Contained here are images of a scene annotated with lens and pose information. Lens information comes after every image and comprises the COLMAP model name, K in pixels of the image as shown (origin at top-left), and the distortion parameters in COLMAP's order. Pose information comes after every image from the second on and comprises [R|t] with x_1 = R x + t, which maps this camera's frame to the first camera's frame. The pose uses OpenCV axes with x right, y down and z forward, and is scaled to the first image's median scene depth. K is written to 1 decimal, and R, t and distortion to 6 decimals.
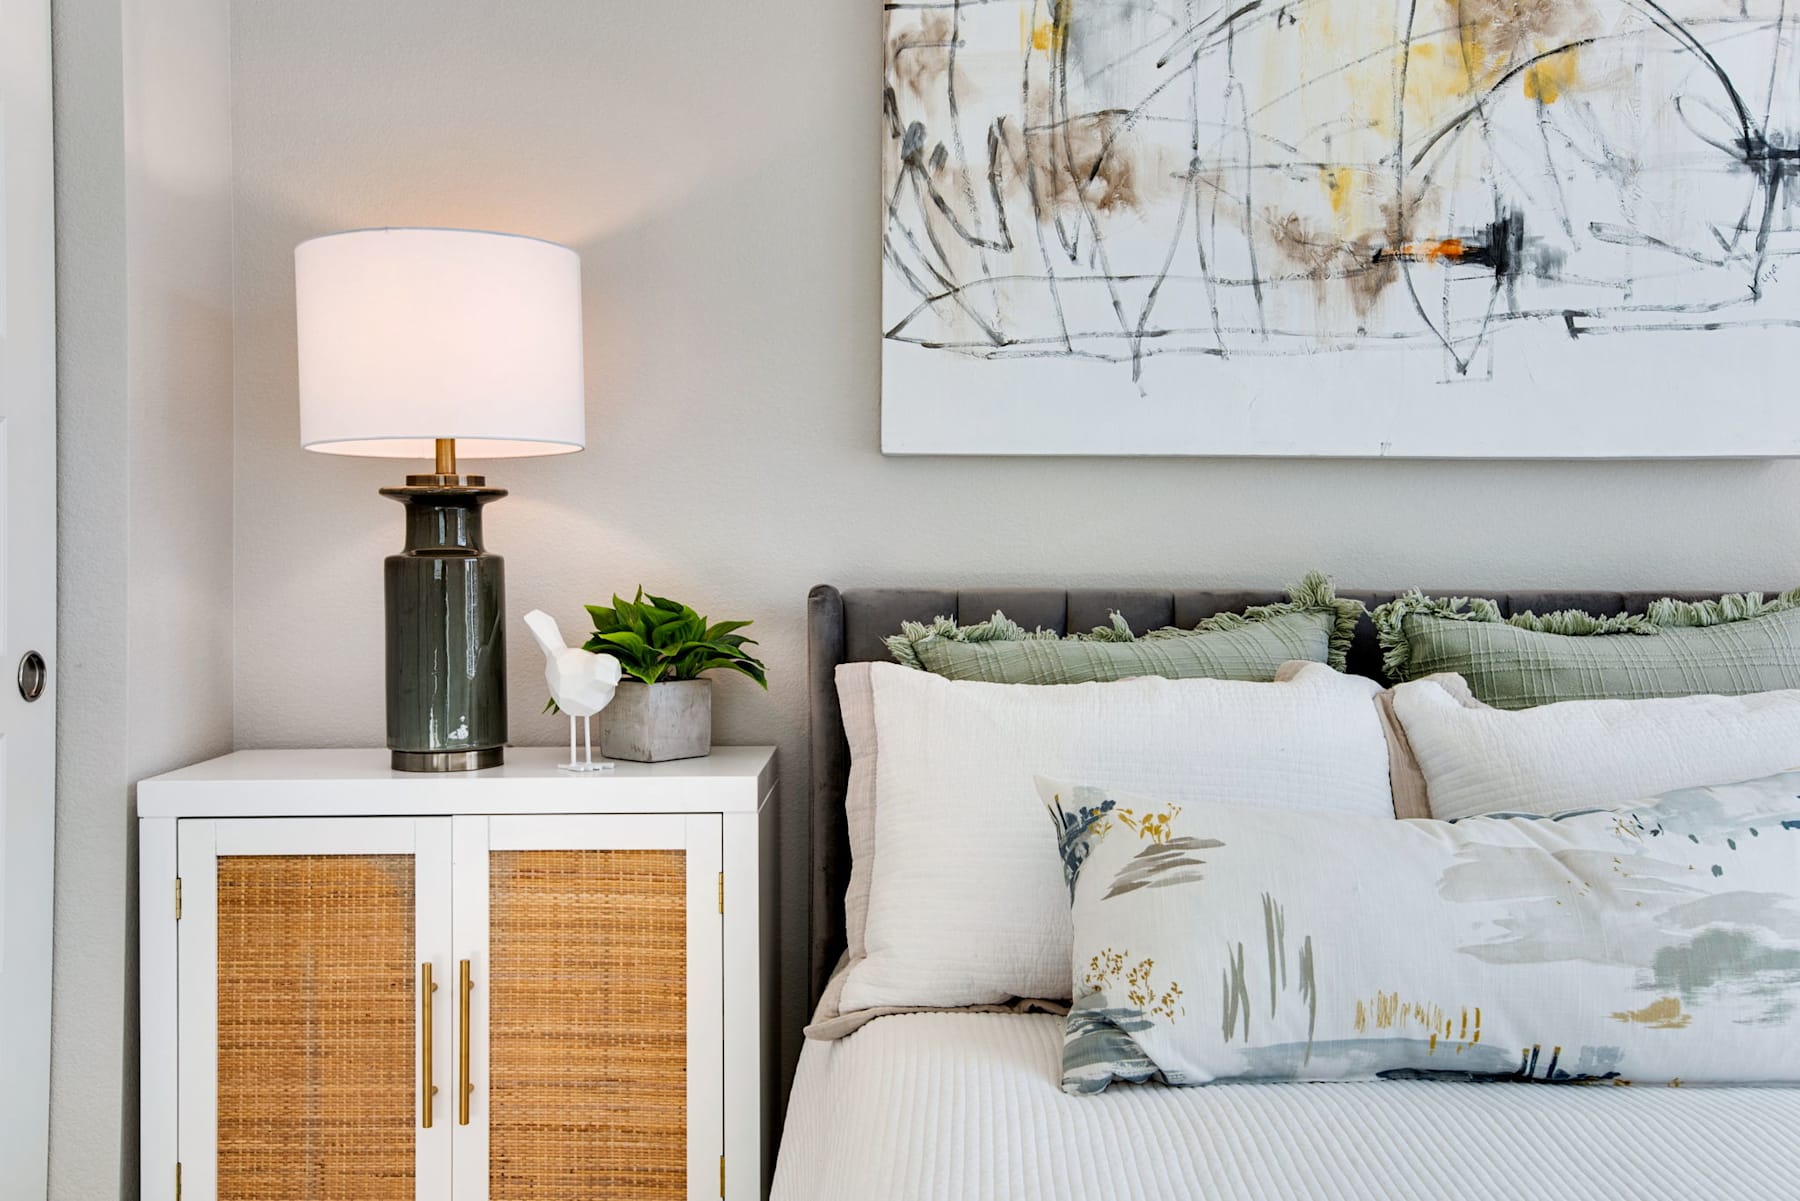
lens RADIAL K [[1741.3, 0, 900.0], [0, 1741.3, 600.5], [0, 0, 1]] dist [0.088443, -0.011344]
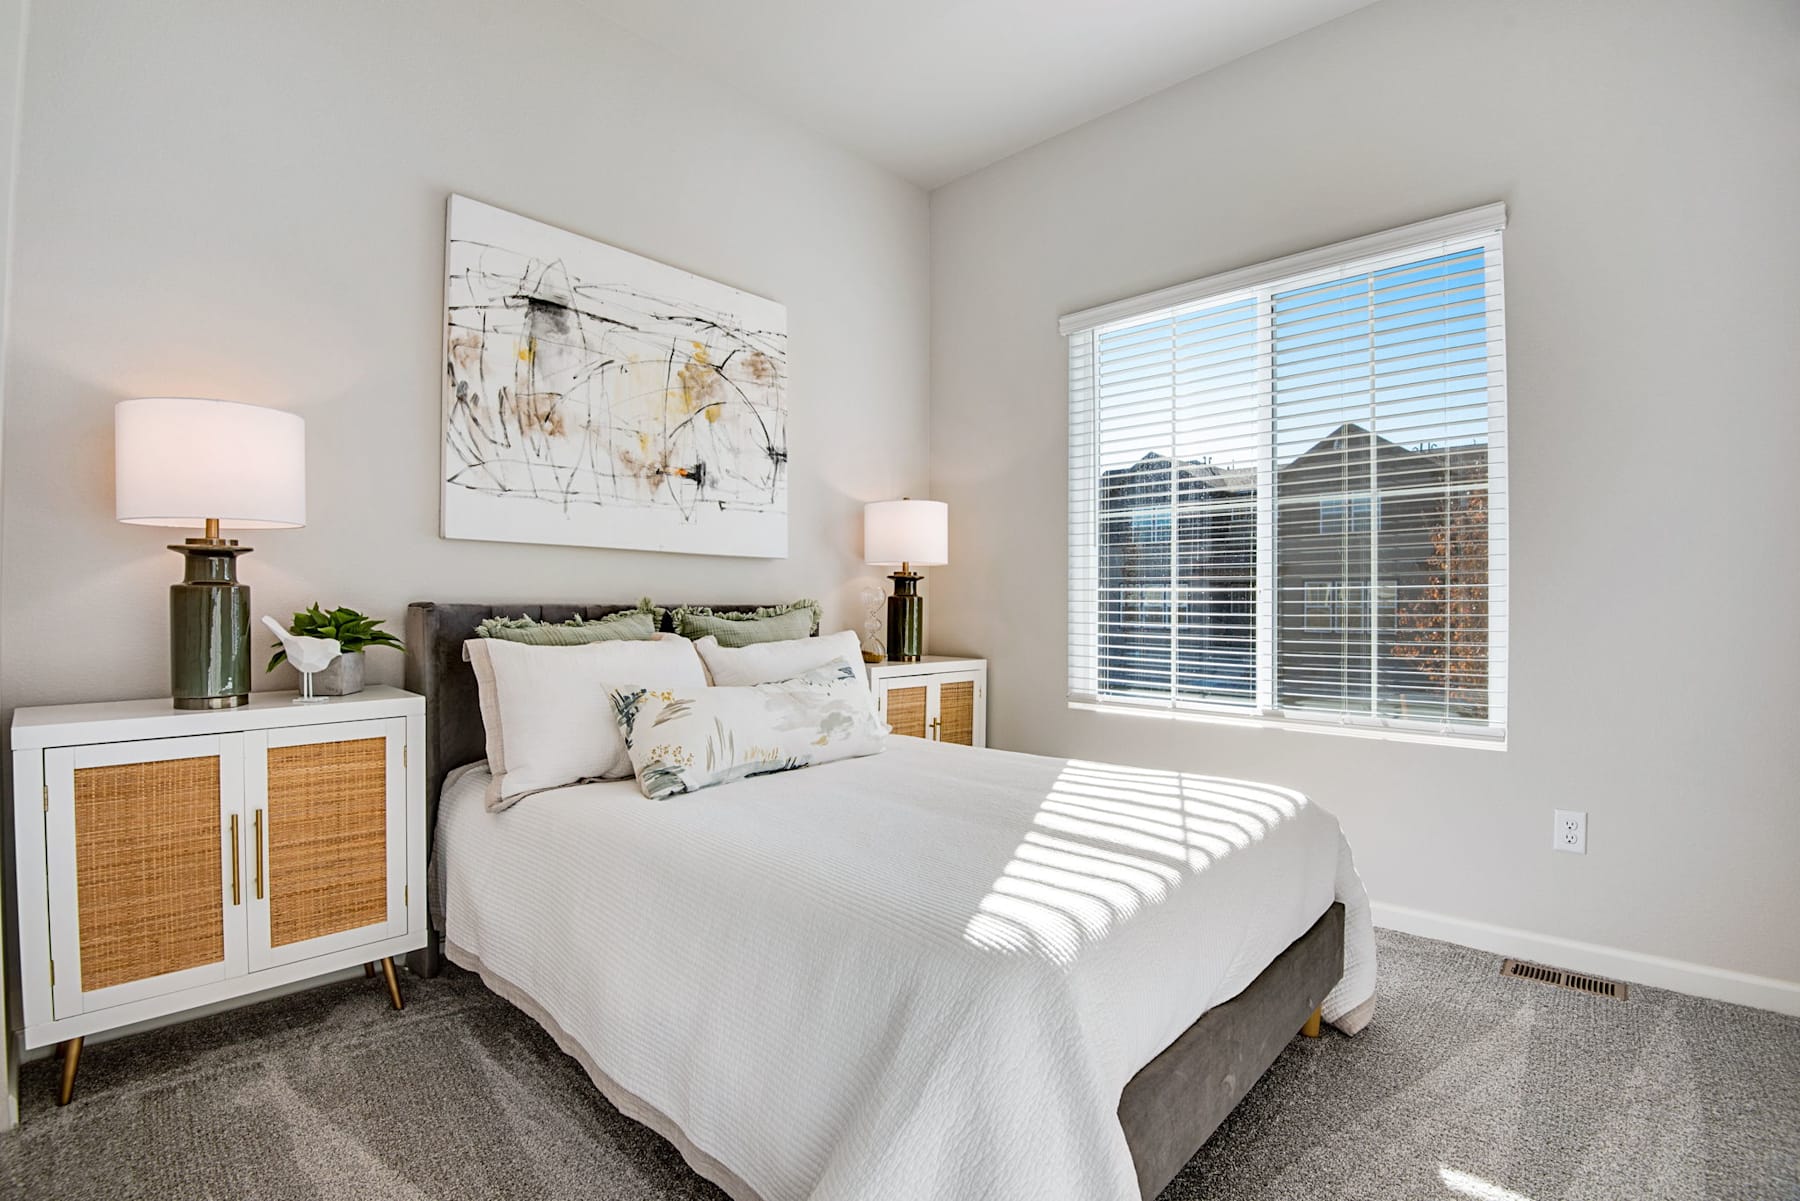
lens RADIAL K [[852.2, 0, 900.0], [0, 852.2, 600.5], [0, 0, 1]] dist [0.002746, -0.029074]
pose [[0.659504, 0.002750, 0.751696, -0.438782], [0.002897, 0.999977, -0.006200, -0.002973], [-0.751696, 0.006267, 0.659480, -0.065189]]
